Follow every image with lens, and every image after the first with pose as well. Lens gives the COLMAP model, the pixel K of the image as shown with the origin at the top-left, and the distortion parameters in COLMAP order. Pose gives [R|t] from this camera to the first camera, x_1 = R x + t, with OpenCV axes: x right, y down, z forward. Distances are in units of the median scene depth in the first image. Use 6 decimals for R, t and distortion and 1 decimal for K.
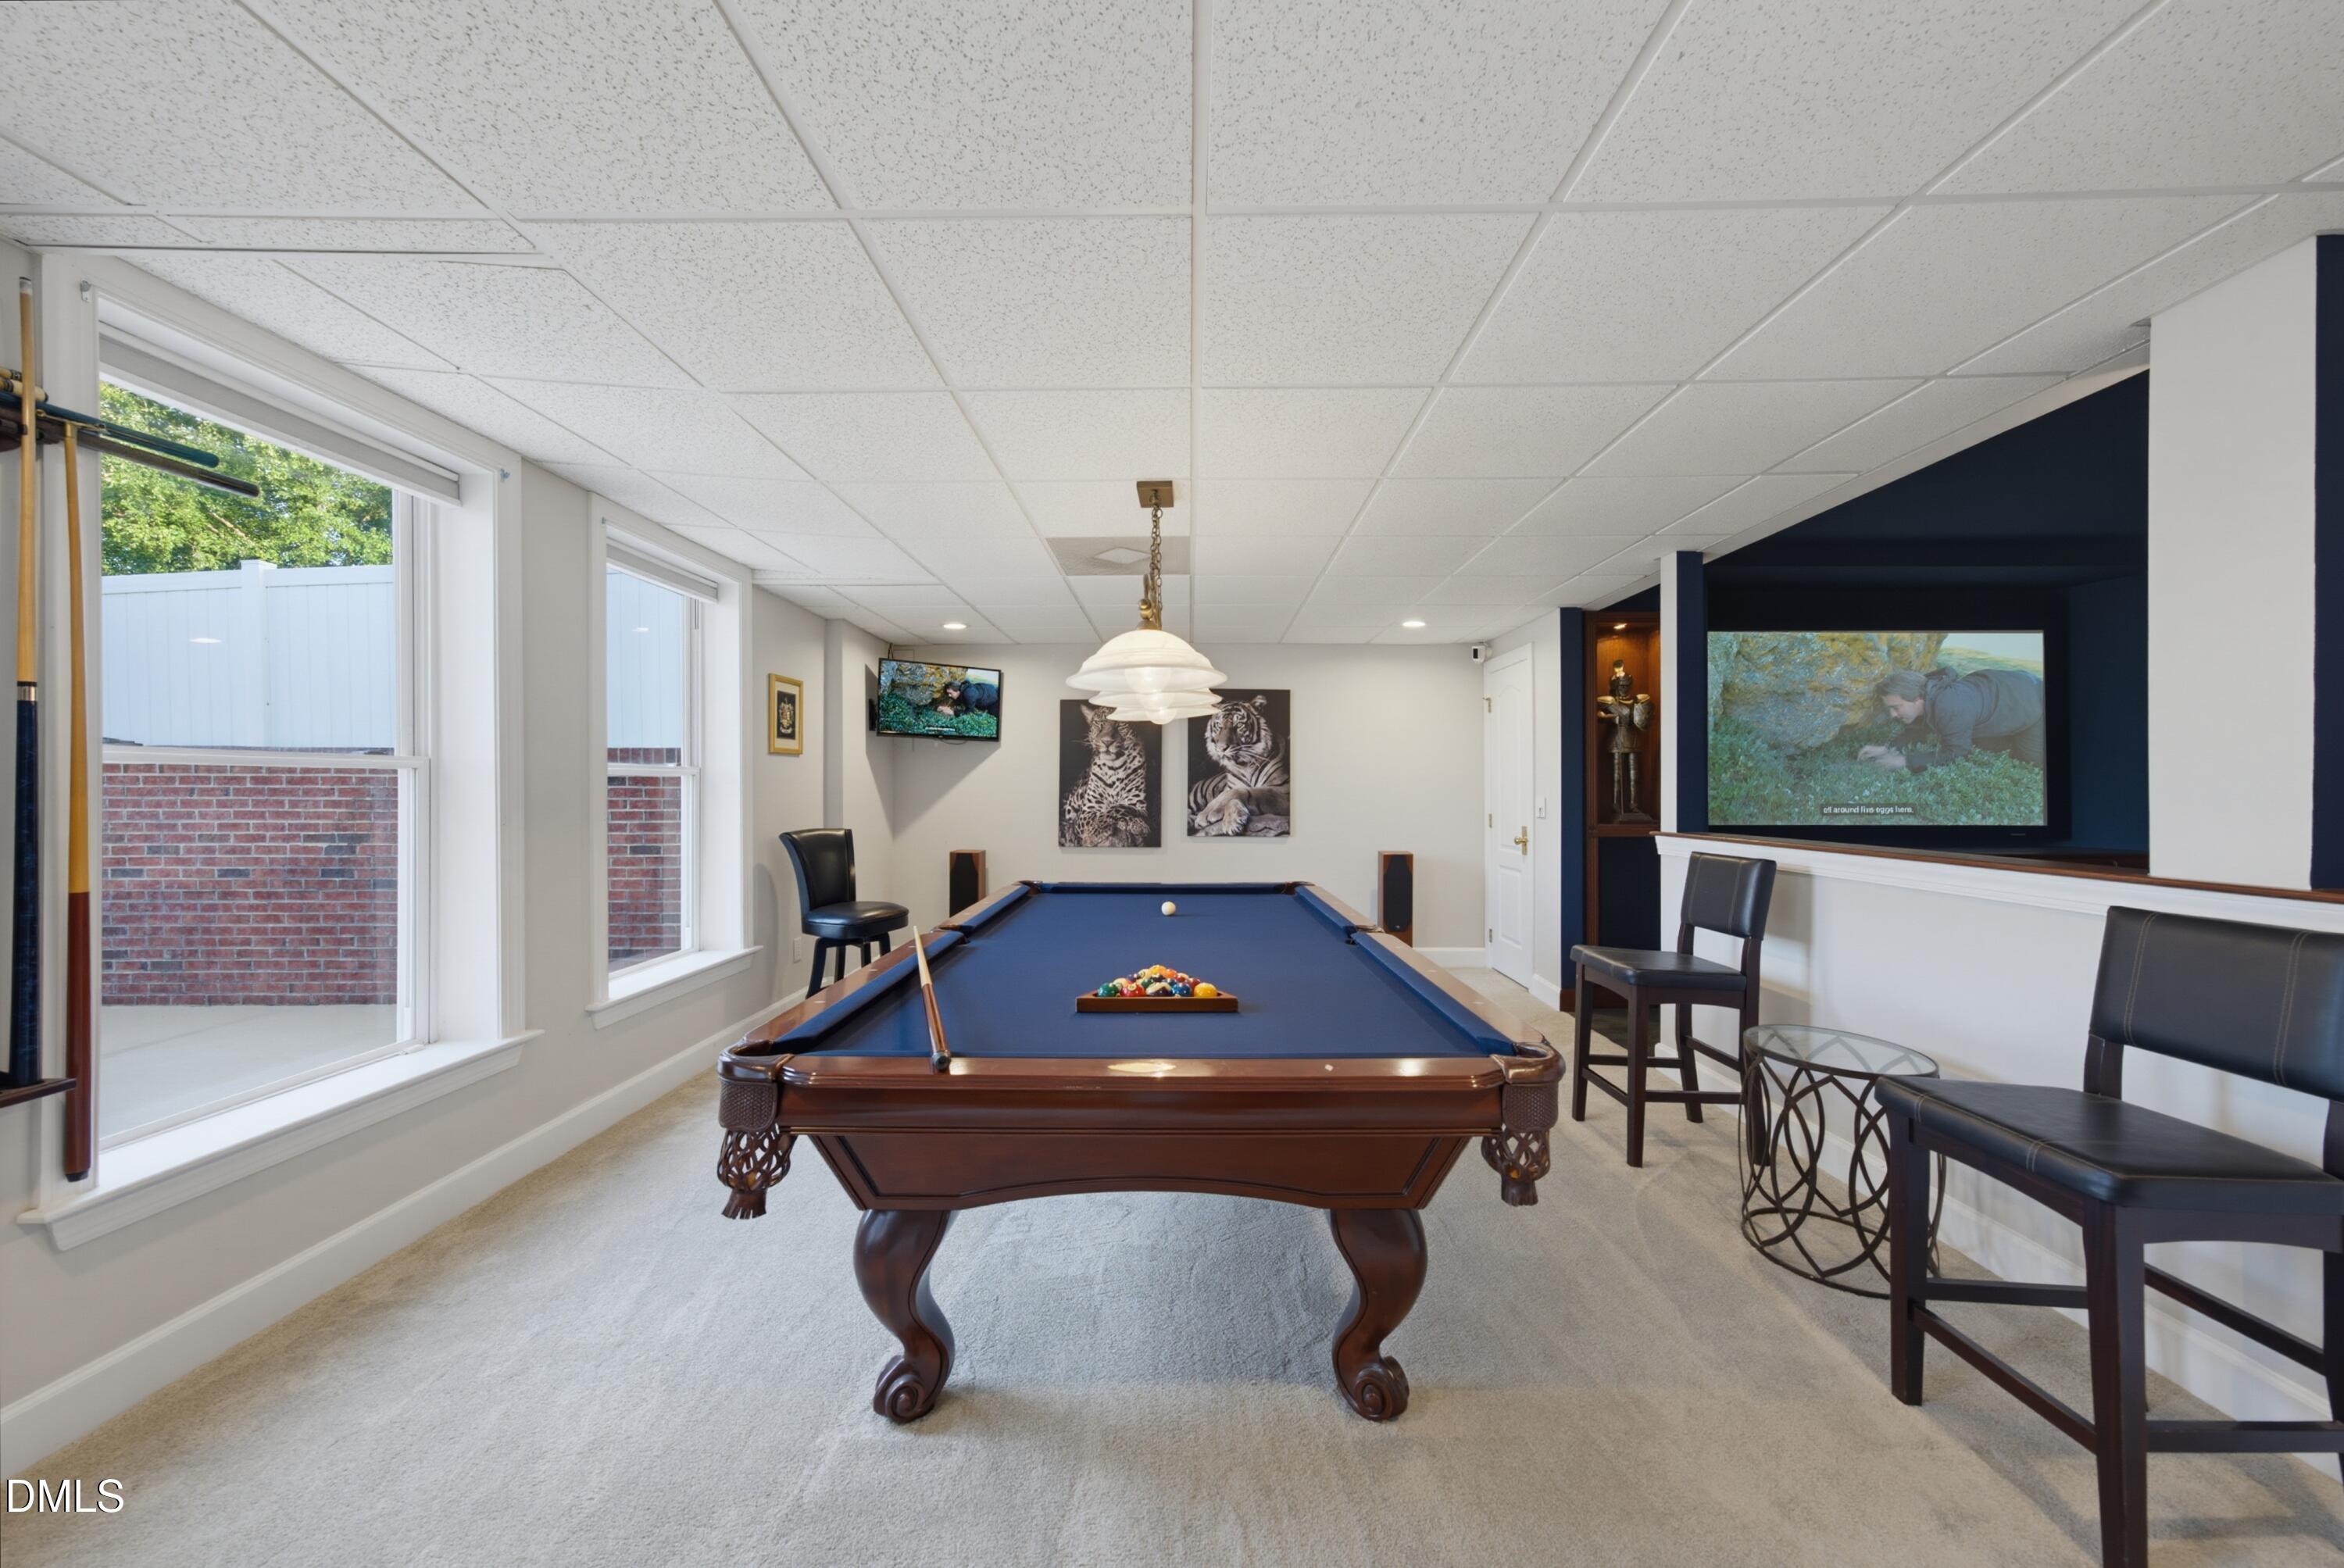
lens RADIAL K [[798.0, 0, 1176.3], [0, 798.0, 788.1], [0, 0, 1]] dist [0.003054, 0.000462]
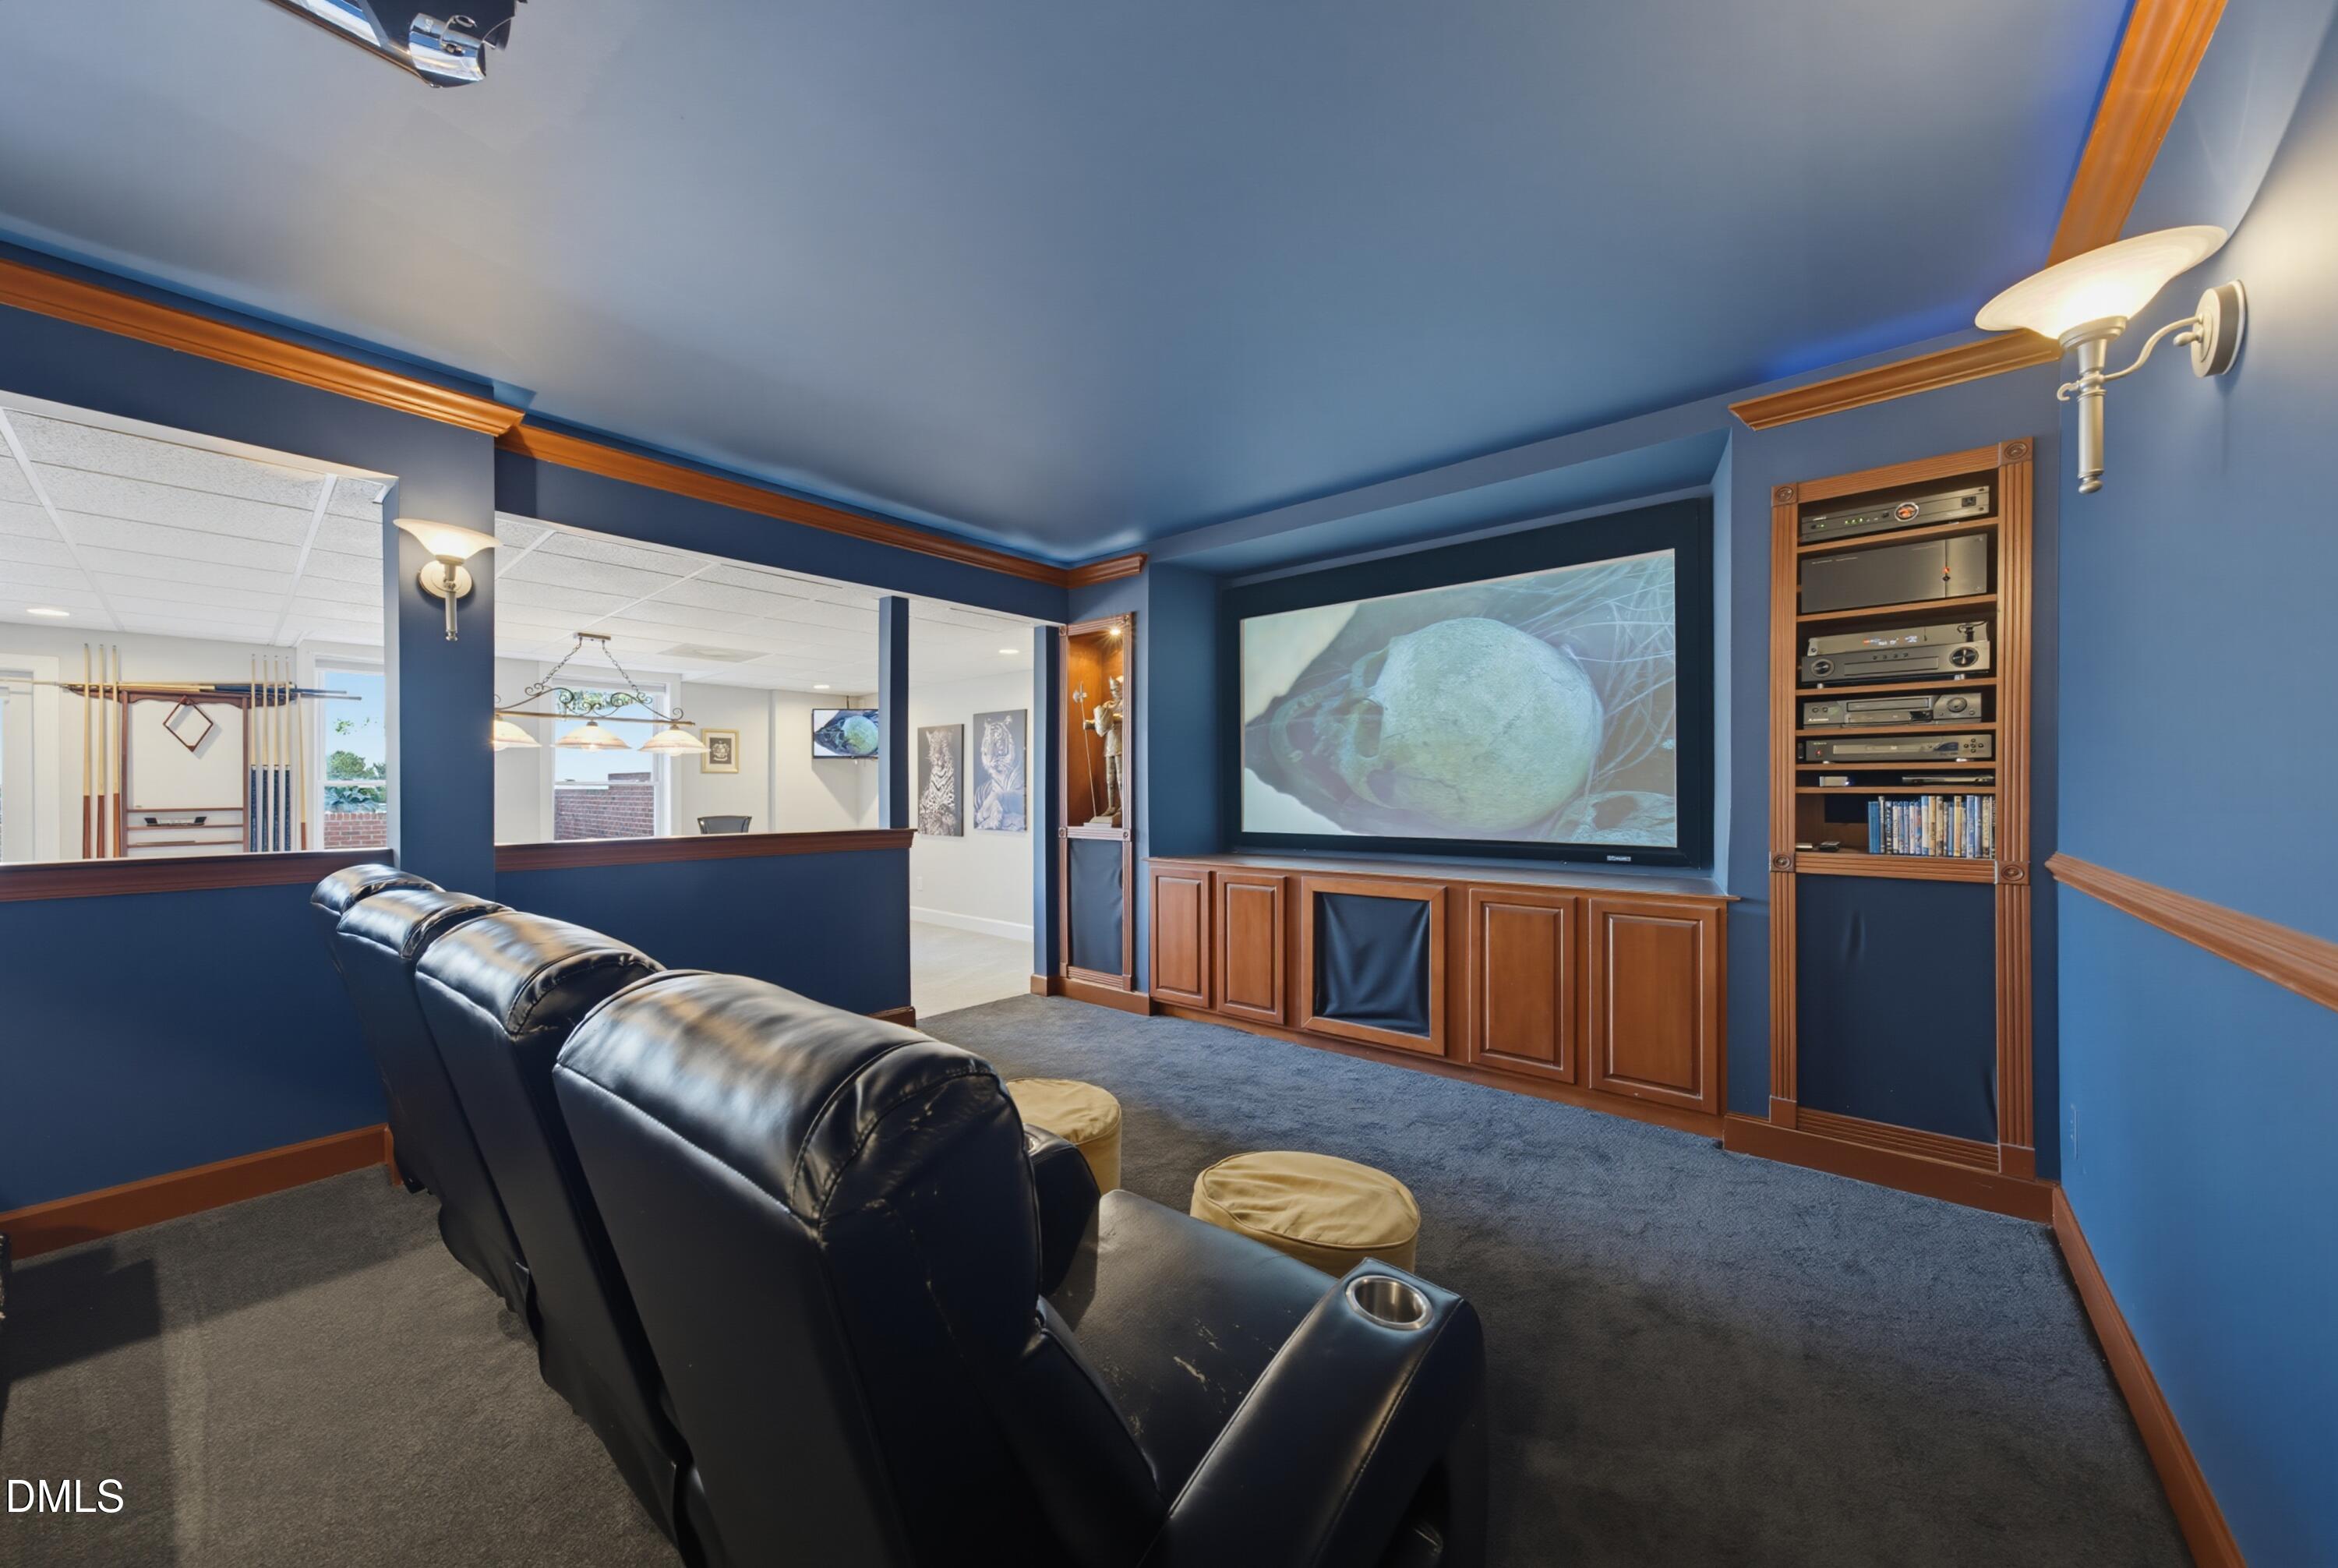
lens RADIAL K [[796.0, 0, 1166.4], [0, 796.0, 786.7], [0, 0, 1]] dist [0.003054, 0.000462]
pose [[0.754377, -0.002803, -0.656436, 1.087794], [0.002281, 0.999996, -0.001648, -0.004699], [0.656438, -0.000254, 0.754380, 0.238853]]
